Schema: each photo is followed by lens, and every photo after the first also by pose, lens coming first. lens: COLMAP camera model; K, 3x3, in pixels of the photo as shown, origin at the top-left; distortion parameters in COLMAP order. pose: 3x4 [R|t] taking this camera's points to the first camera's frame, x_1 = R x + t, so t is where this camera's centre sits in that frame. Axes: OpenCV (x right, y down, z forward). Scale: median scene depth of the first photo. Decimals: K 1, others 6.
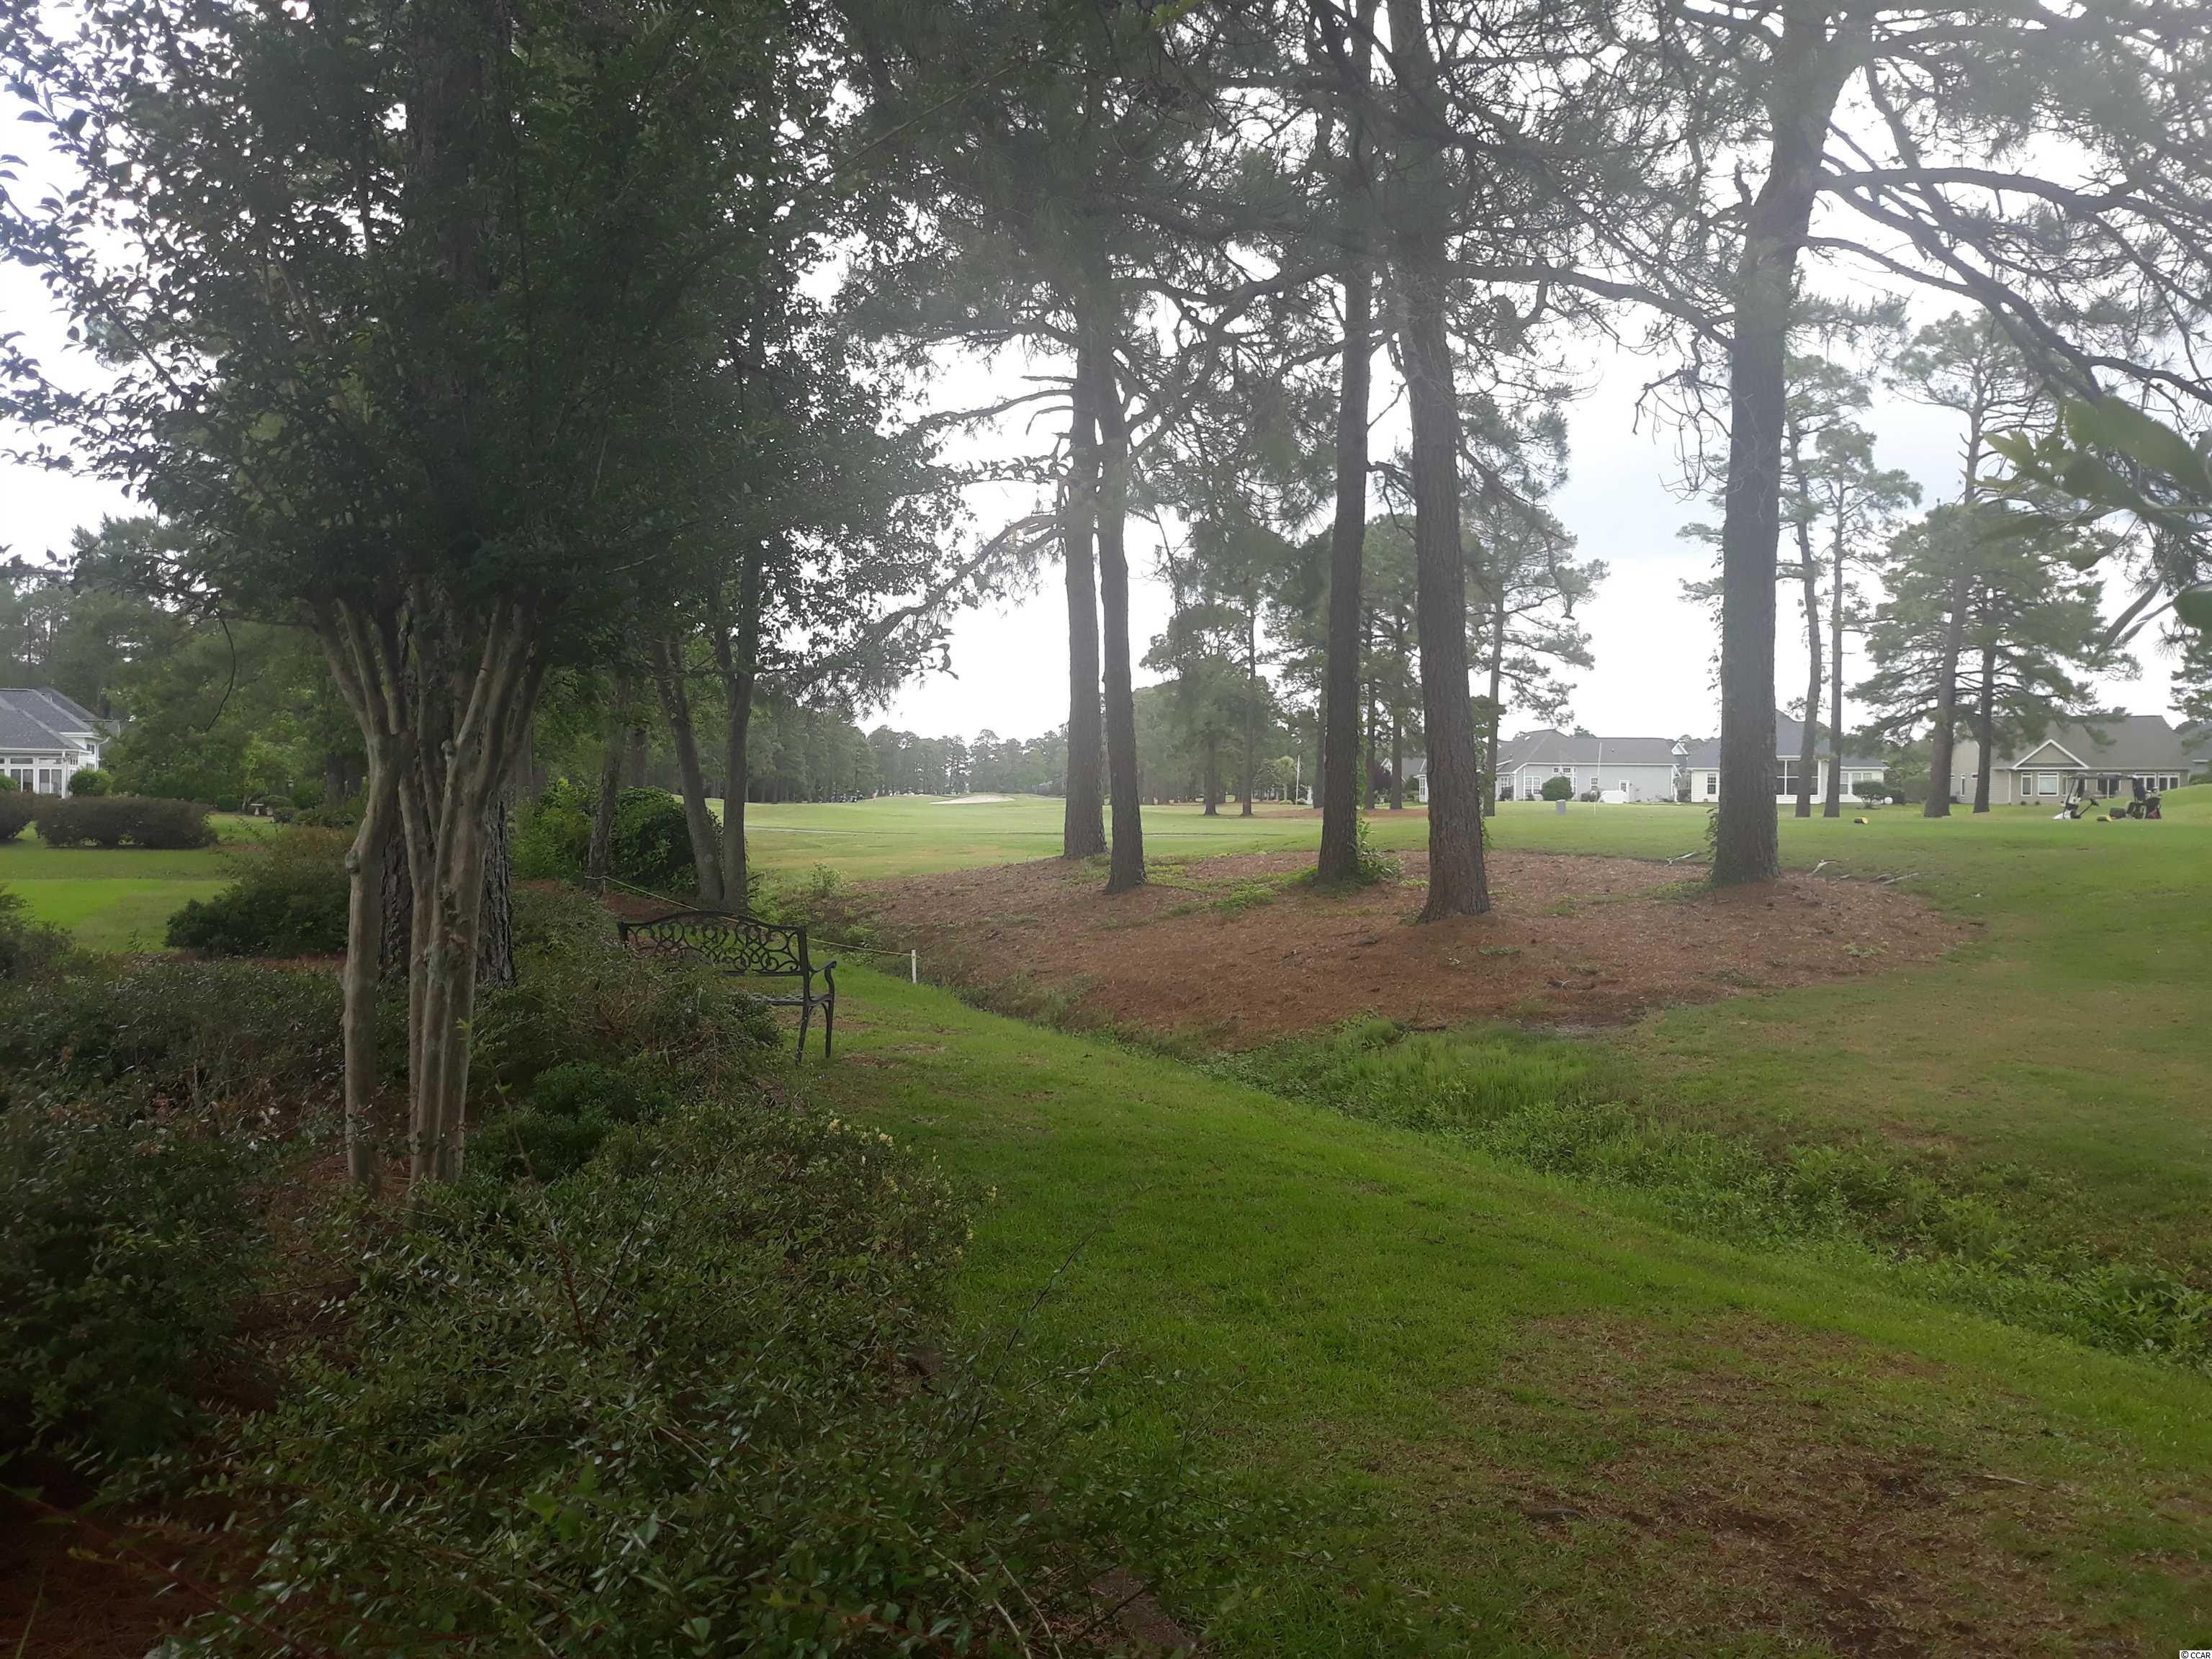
lens RADIAL K [[1871.0, 0, 1106.0], [0, 1871.0, 829.5], [0, 0, 1]] dist [0.006501, -0.015447]
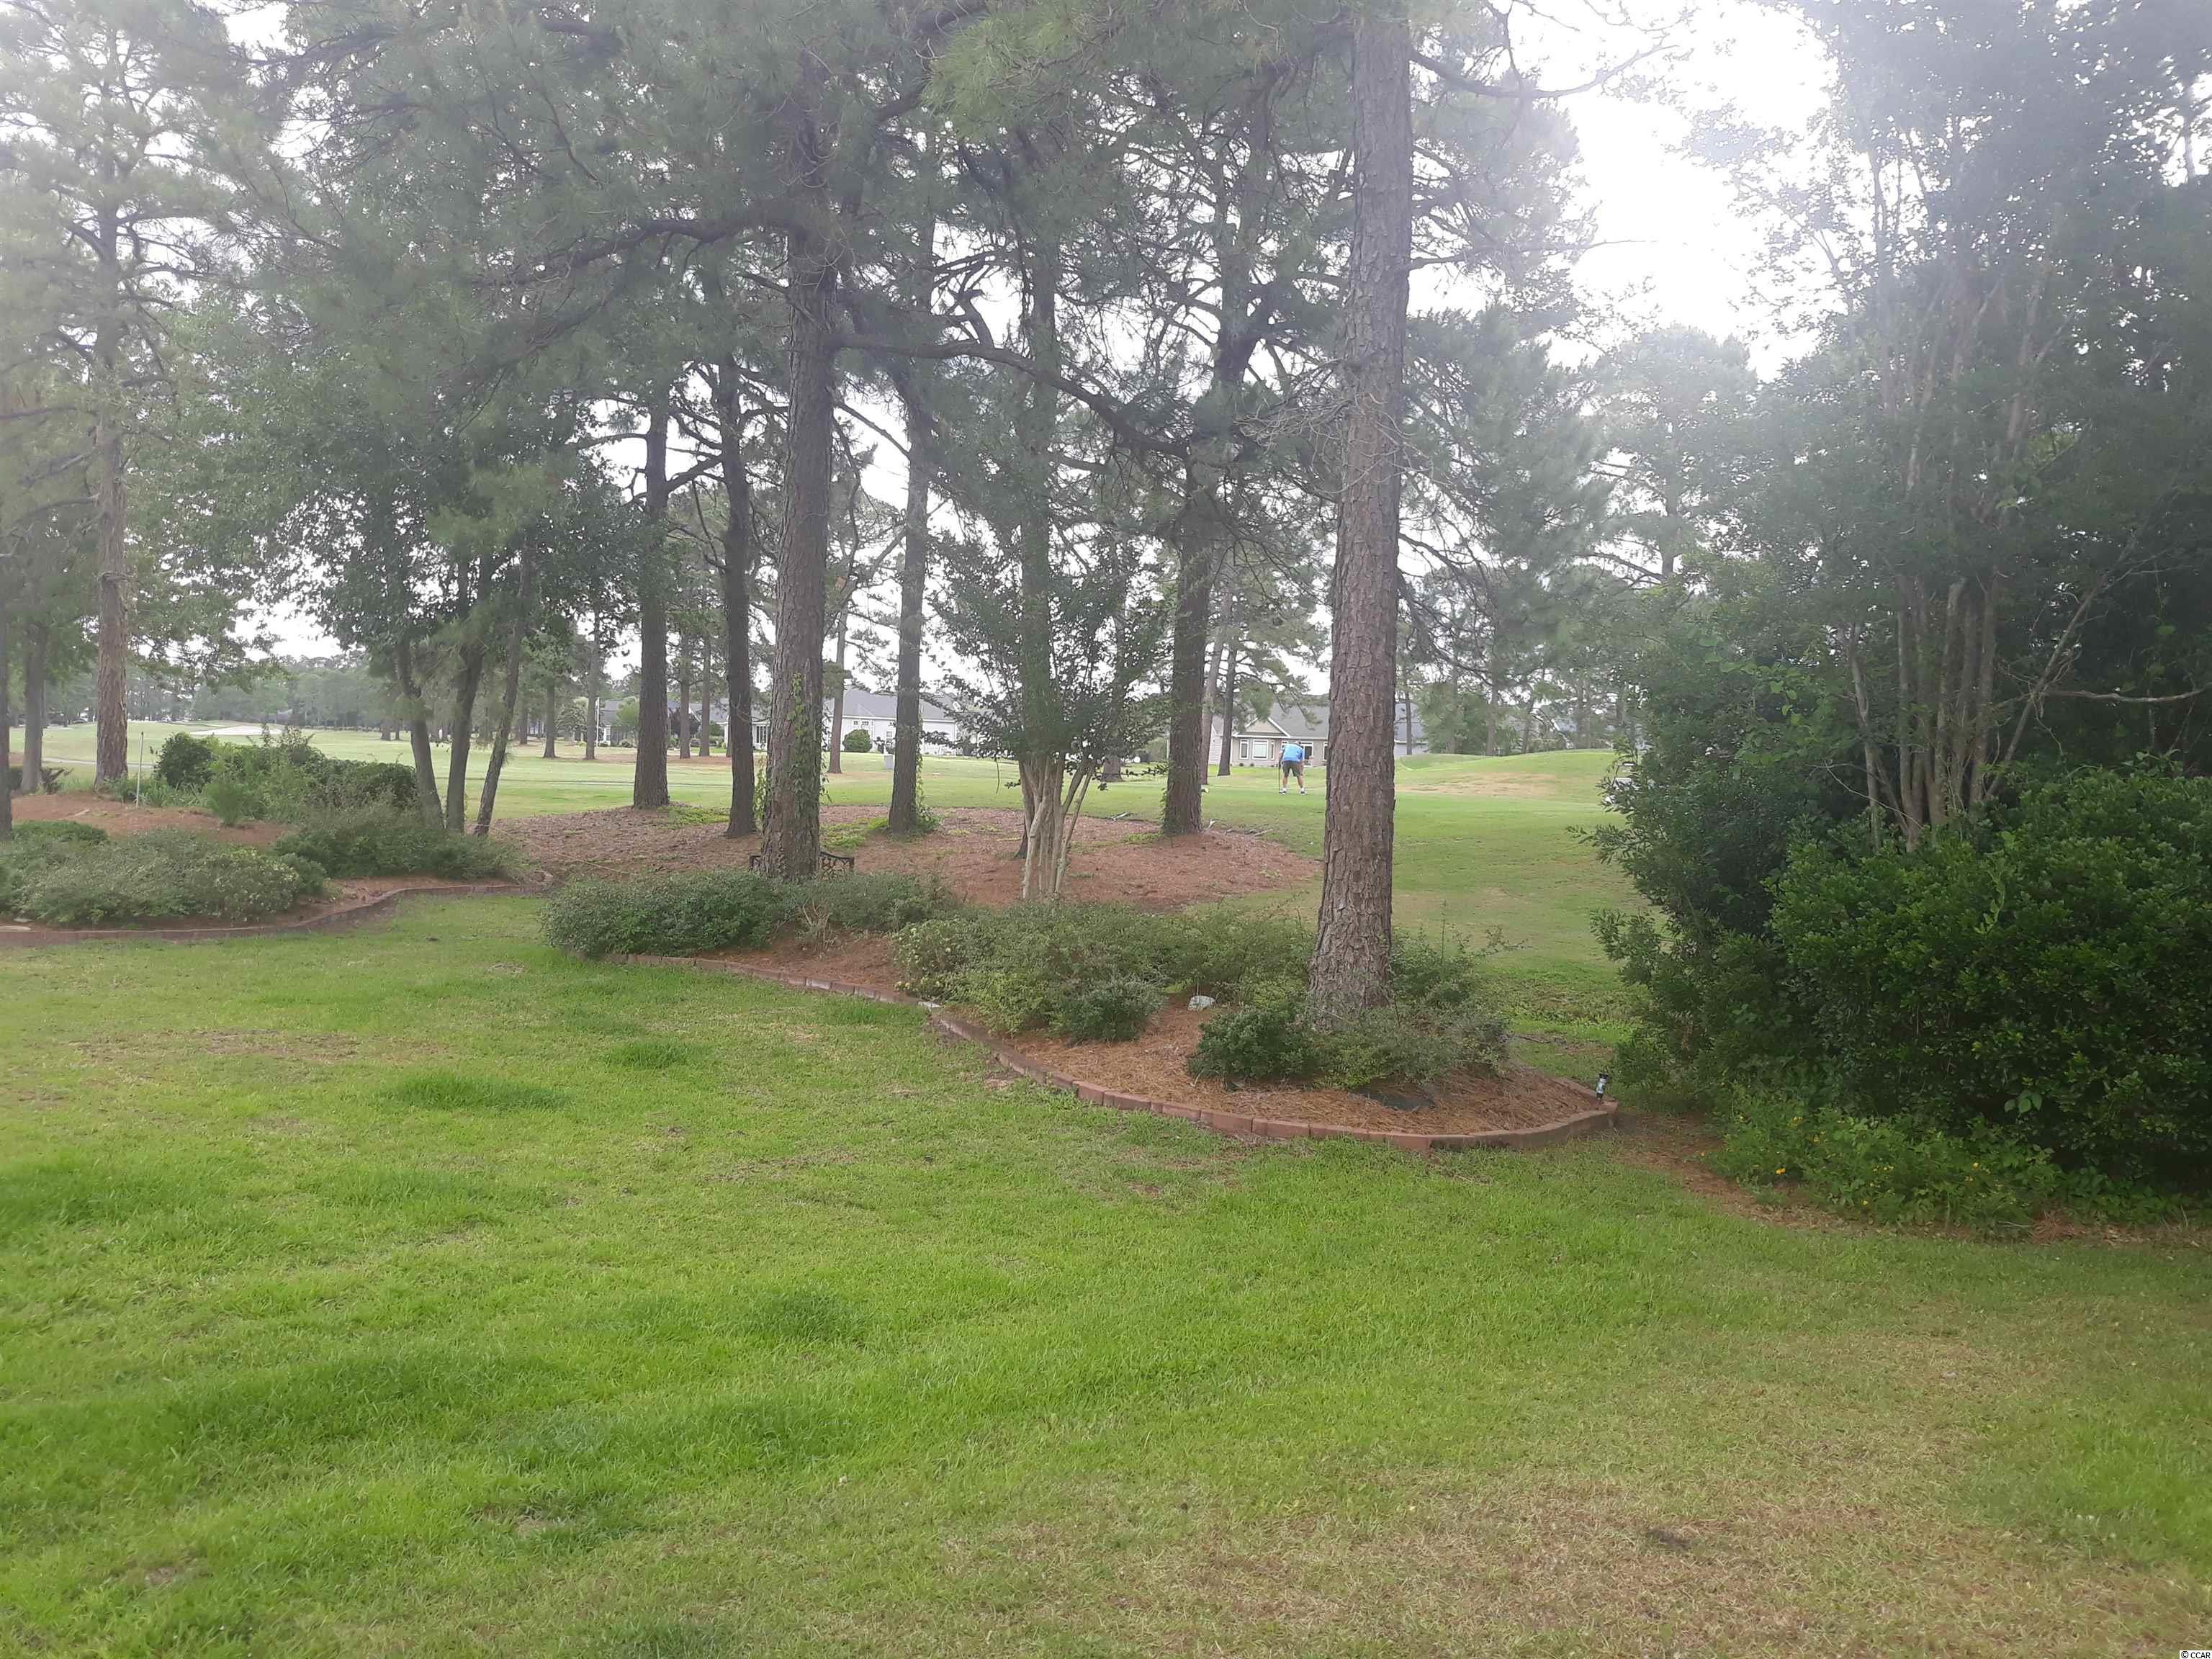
lens RADIAL K [[1871.0, 0, 1106.0], [0, 1871.0, 829.5], [0, 0, 1]] dist [0.006501, -0.015447]
pose [[0.920702, 0.010409, 0.390128, -0.086381], [-0.022636, 0.999386, 0.026755, -0.003902], [-0.389610, -0.033464, 0.920372, -0.111738]]
